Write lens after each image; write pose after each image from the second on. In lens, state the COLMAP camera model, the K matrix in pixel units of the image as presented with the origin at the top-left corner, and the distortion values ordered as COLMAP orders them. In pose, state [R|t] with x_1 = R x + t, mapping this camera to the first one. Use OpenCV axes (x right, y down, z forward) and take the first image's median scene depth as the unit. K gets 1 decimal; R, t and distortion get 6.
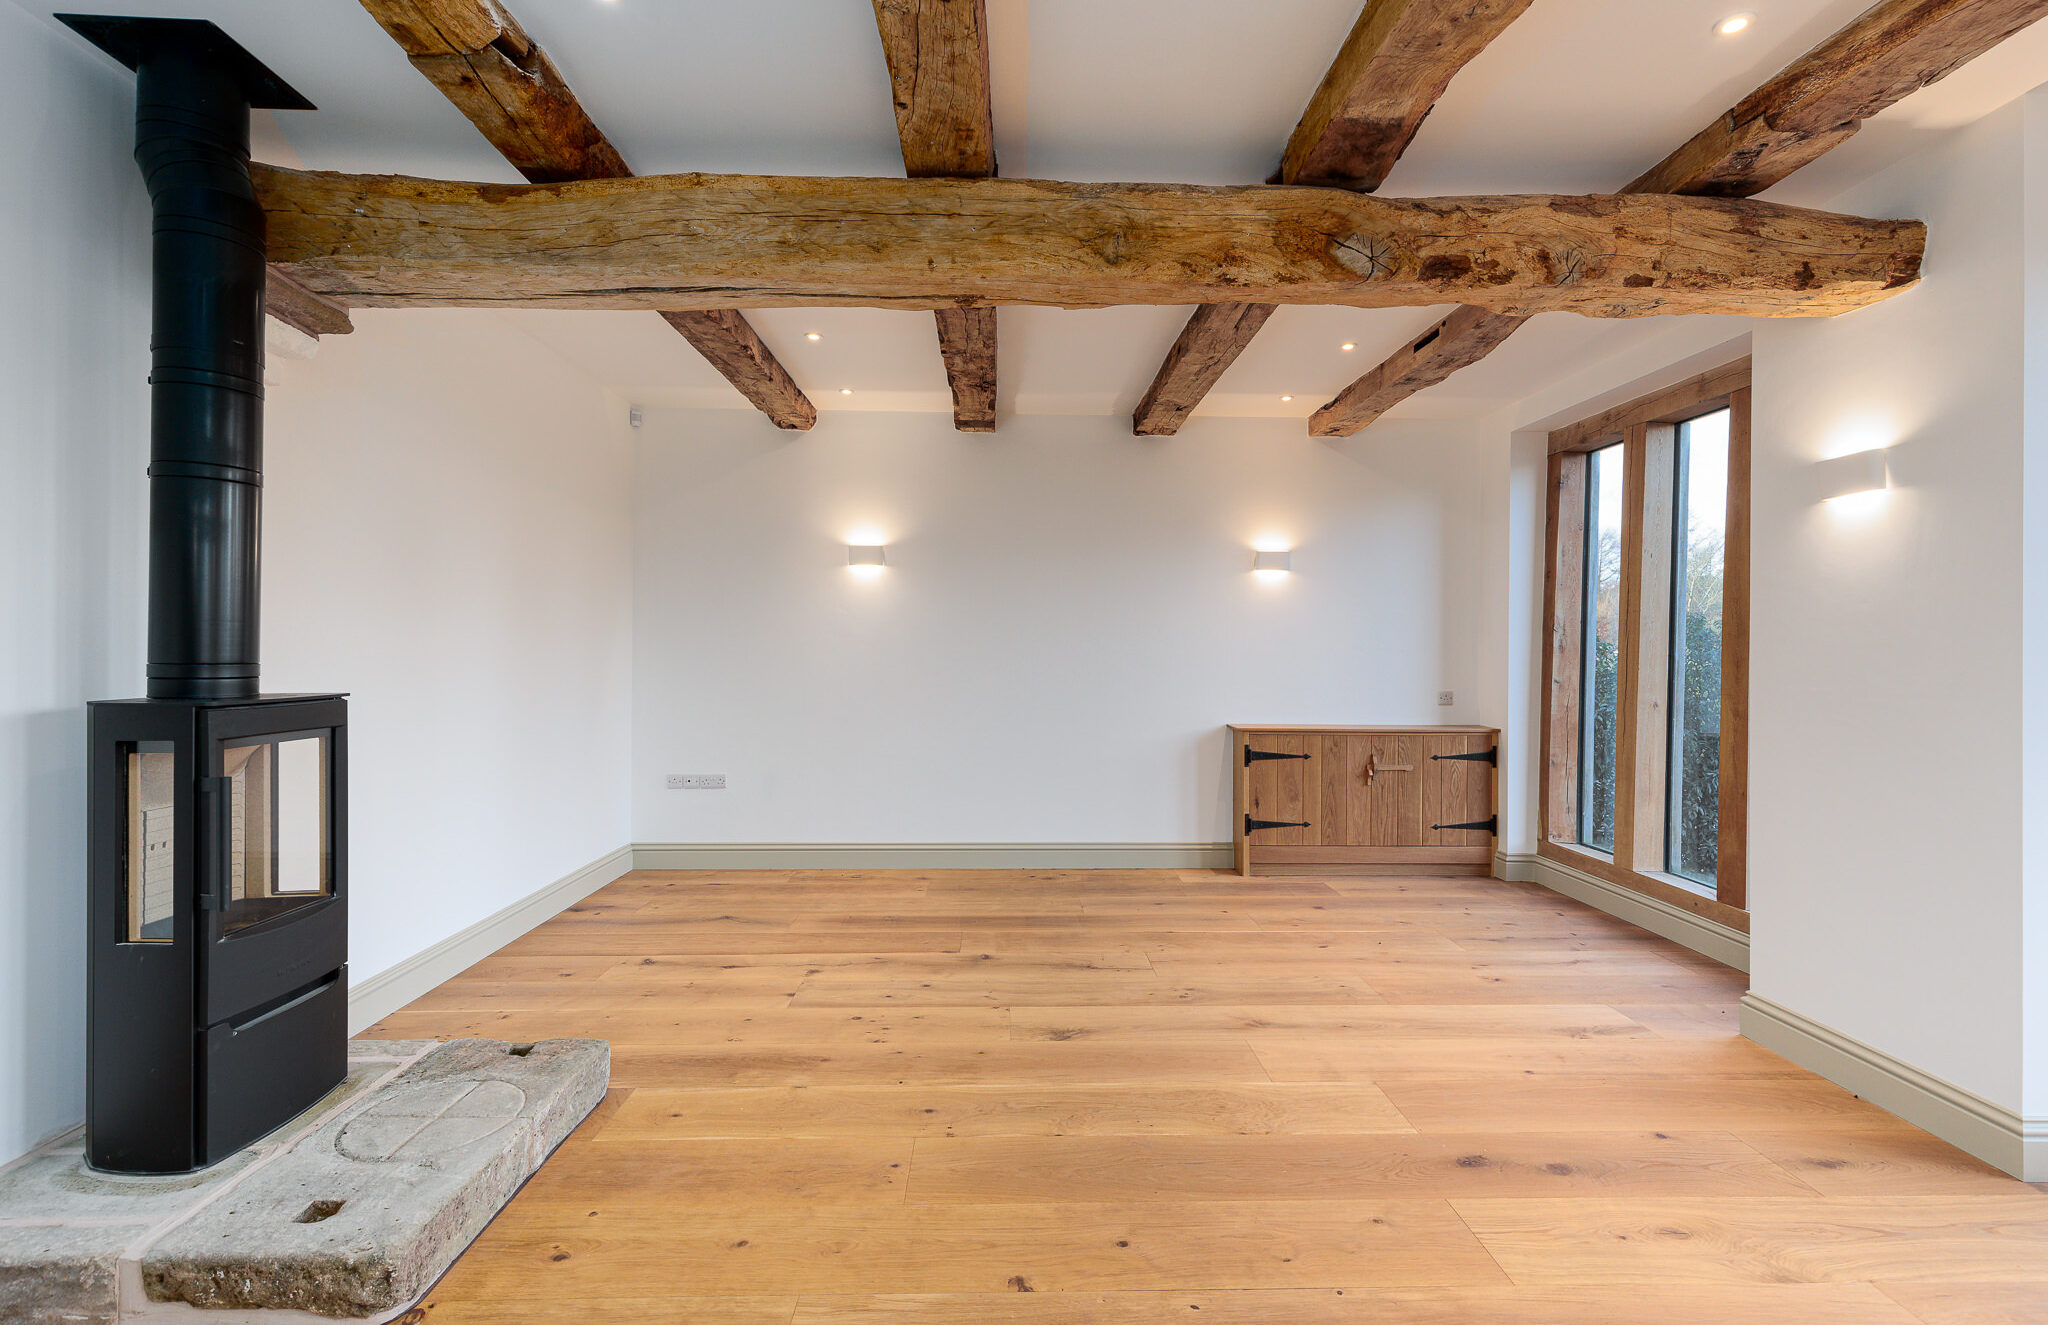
lens RADIAL K [[934.3, 0, 1019.9], [0, 934.3, 650.9], [0, 0, 1]] dist [0.011899, -0.001425]
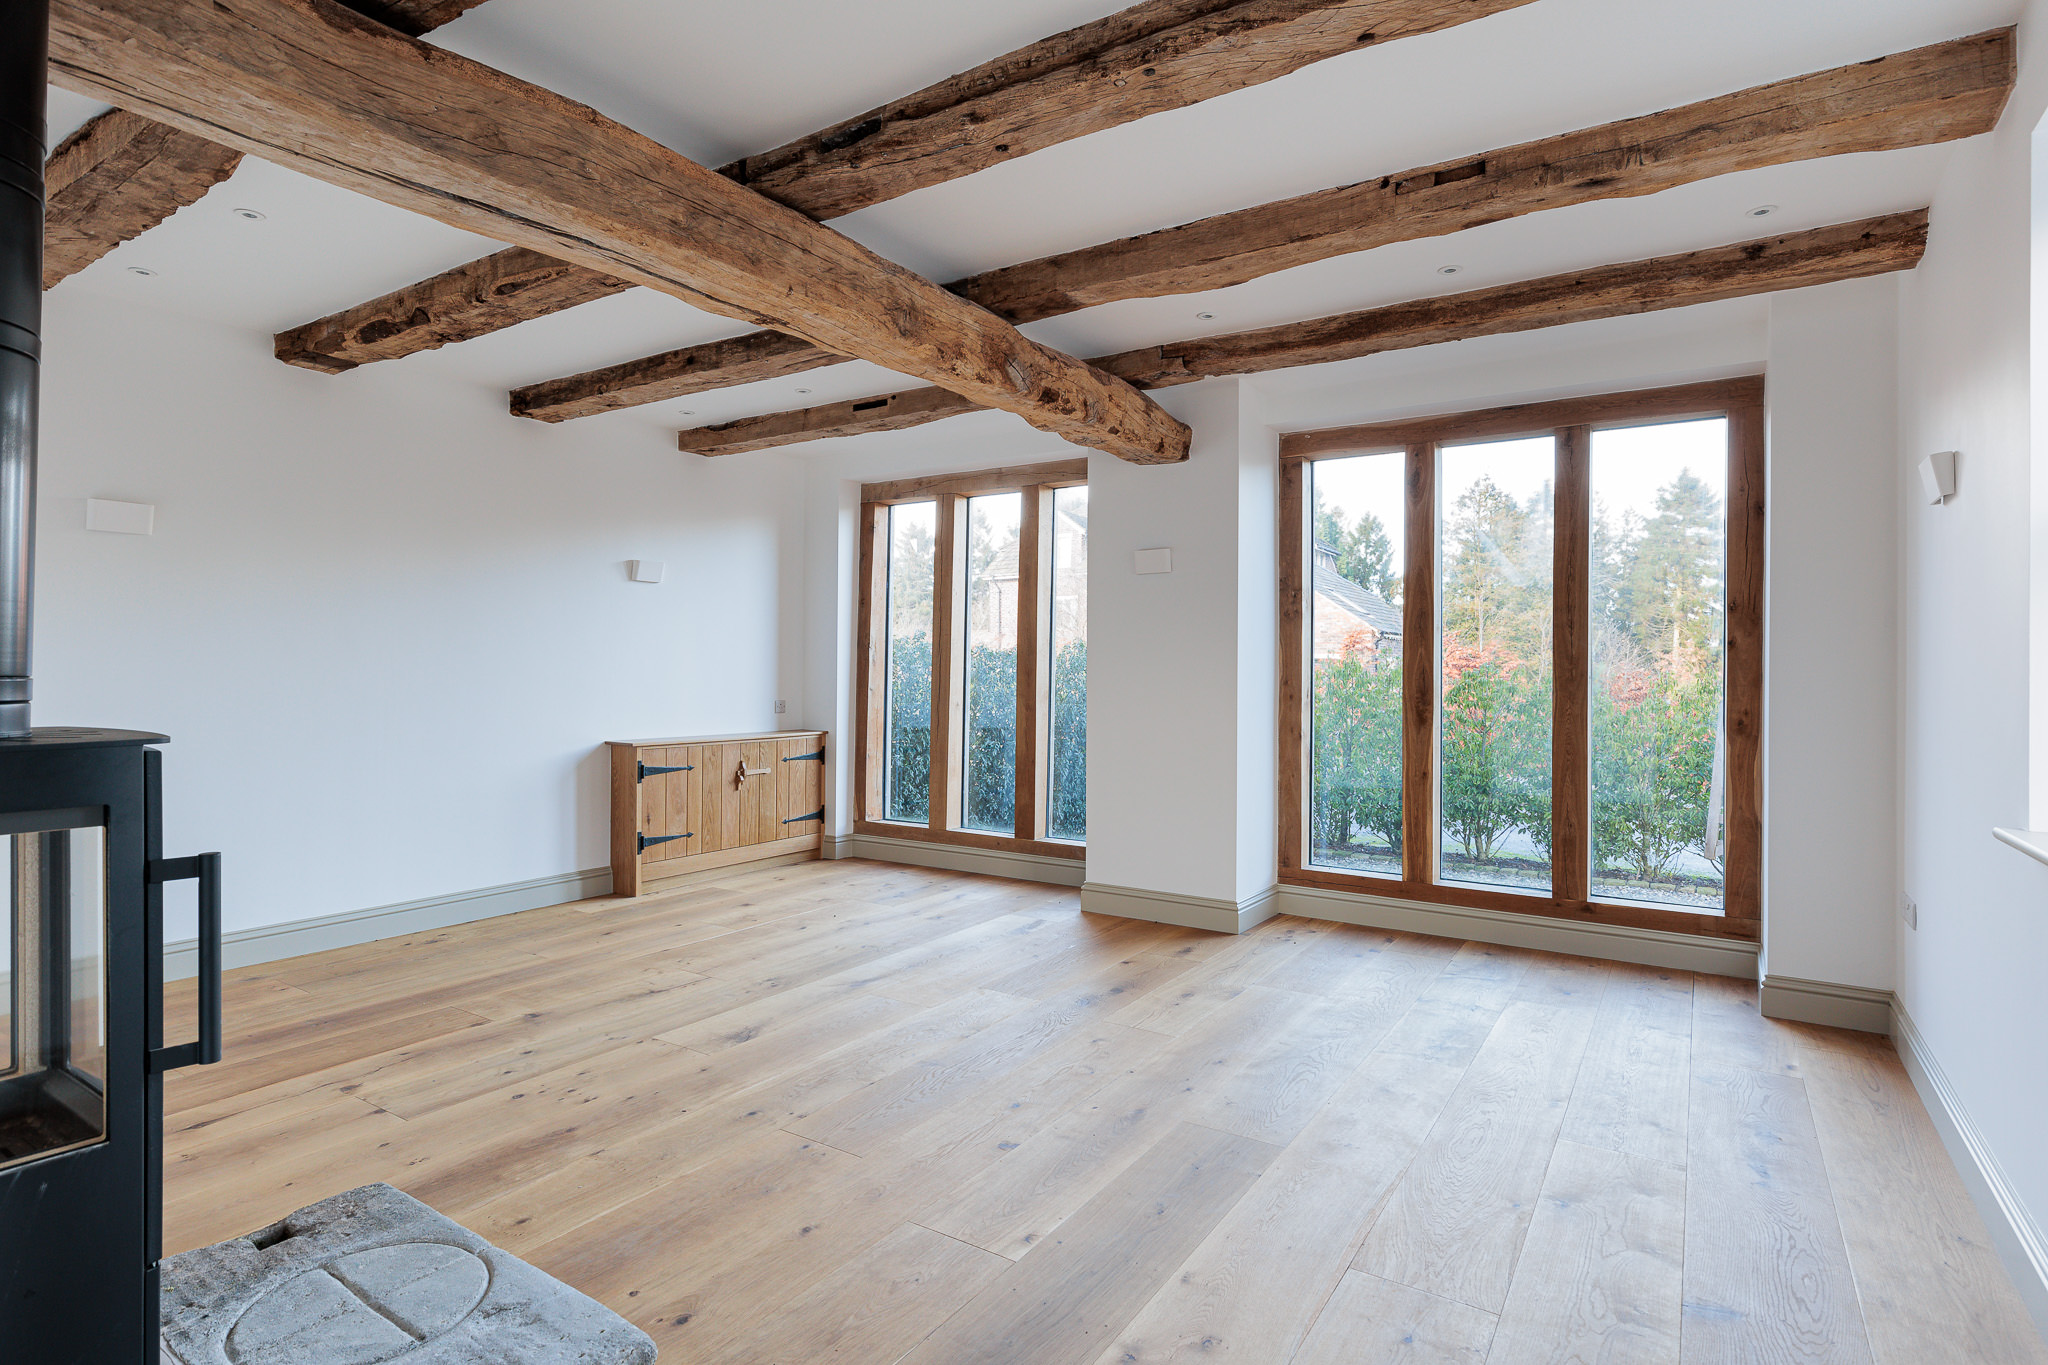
lens RADIAL K [[1059.3, 0, 1013.5], [0, 1059.3, 673.7], [0, 0, 1]] dist [0.003270, -0.000862]
pose [[0.571225, -0.004576, 0.820781, -0.727169], [-0.001858, 0.999975, 0.006868, 0.003984], [-0.820791, -0.005448, 0.571202, 0.092892]]
